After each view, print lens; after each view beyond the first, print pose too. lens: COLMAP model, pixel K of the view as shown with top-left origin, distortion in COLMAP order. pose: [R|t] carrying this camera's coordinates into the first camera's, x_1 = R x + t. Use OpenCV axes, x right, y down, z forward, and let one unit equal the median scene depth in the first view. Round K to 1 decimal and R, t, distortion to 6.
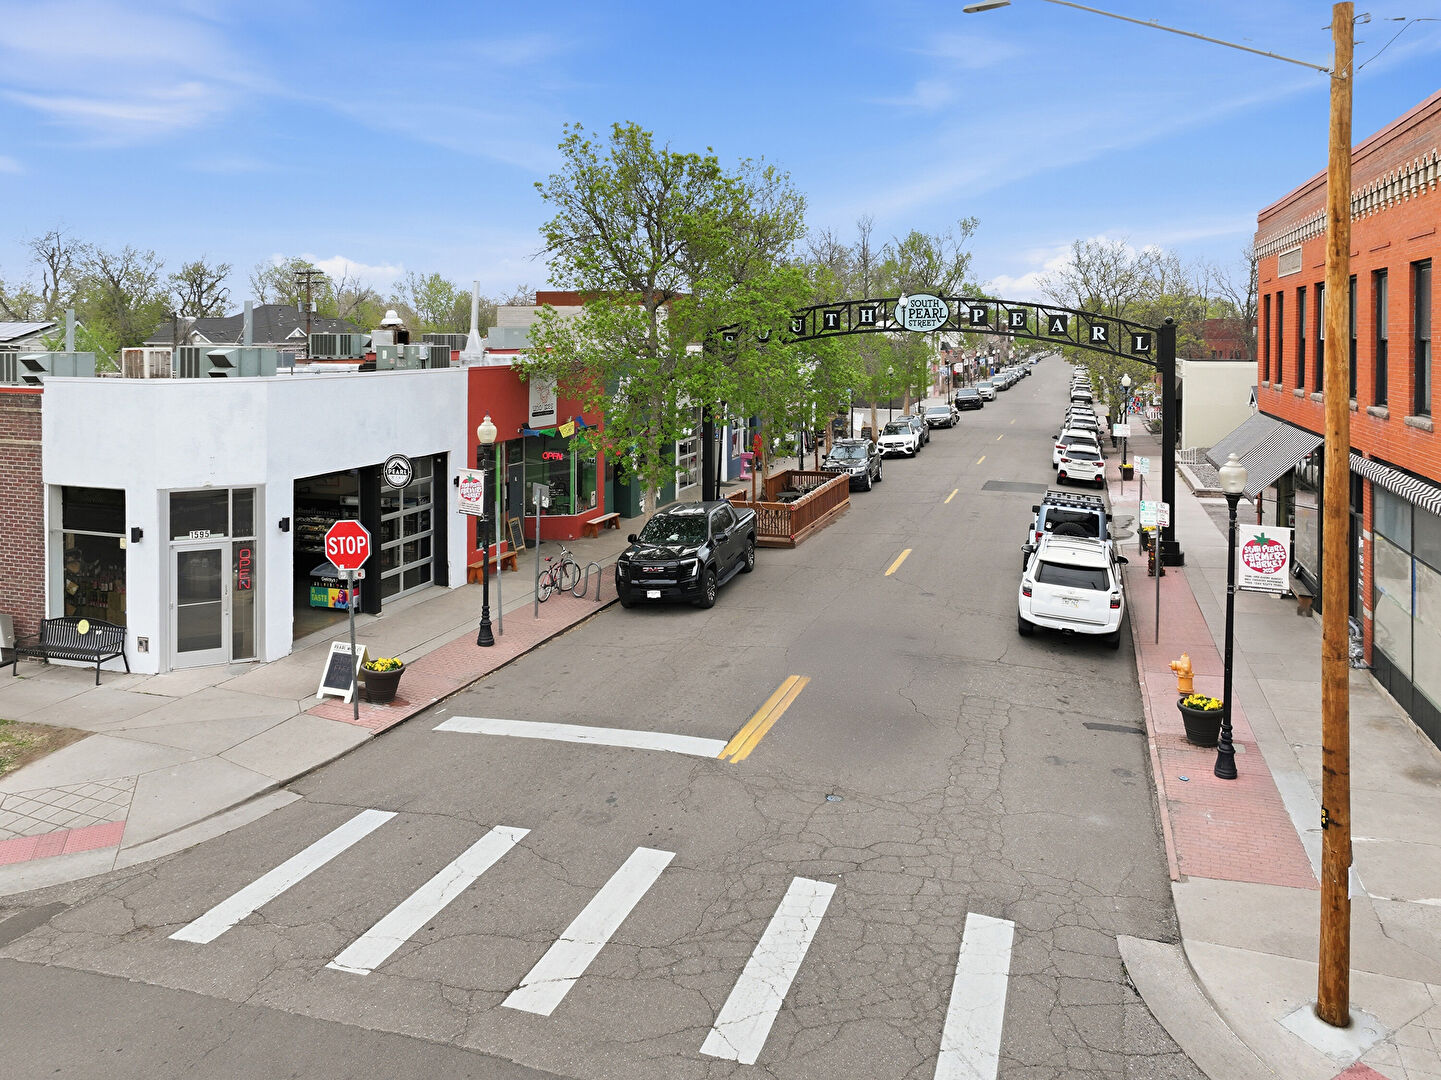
lens RADIAL K [[1209.6, 0, 720.5], [0, 1209.6, 540.0], [0, 0, 1]] dist [0.008650, 0.001047]
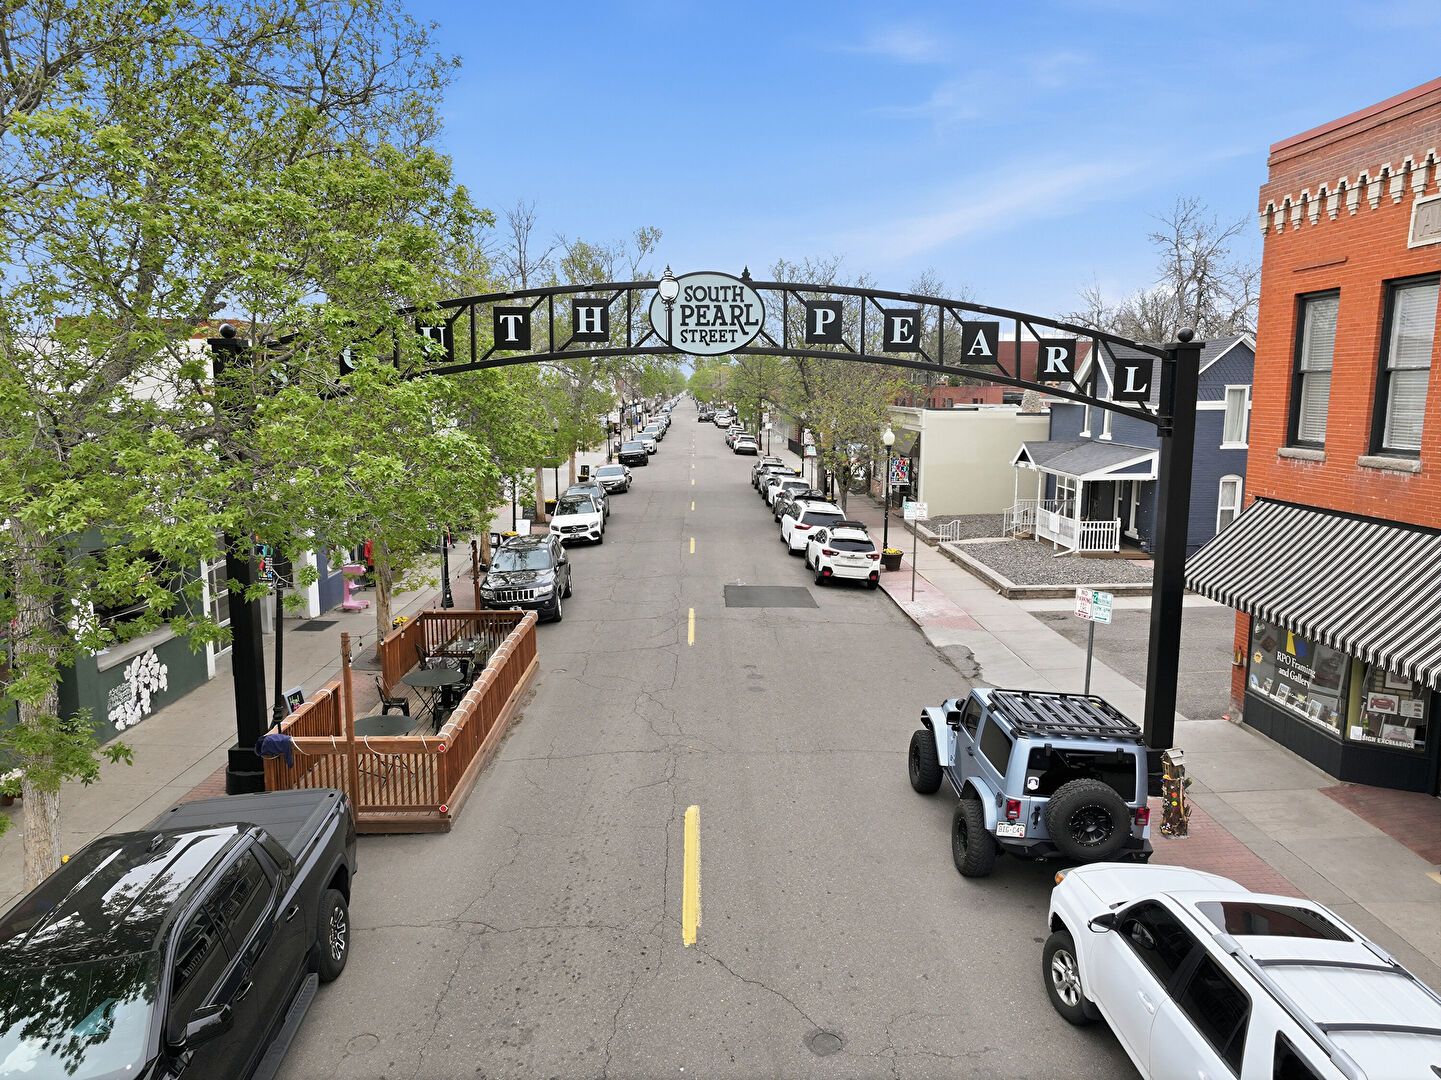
lens RADIAL K [[1209.6, 0, 720.5], [0, 1209.6, 540.0], [0, 0, 1]] dist [0.008650, 0.001047]
pose [[0.955371, -0.036687, 0.293122, 0.030232], [0.048135, 0.998330, -0.031935, -0.083328], [-0.291461, 0.044620, 0.955542, 0.541216]]
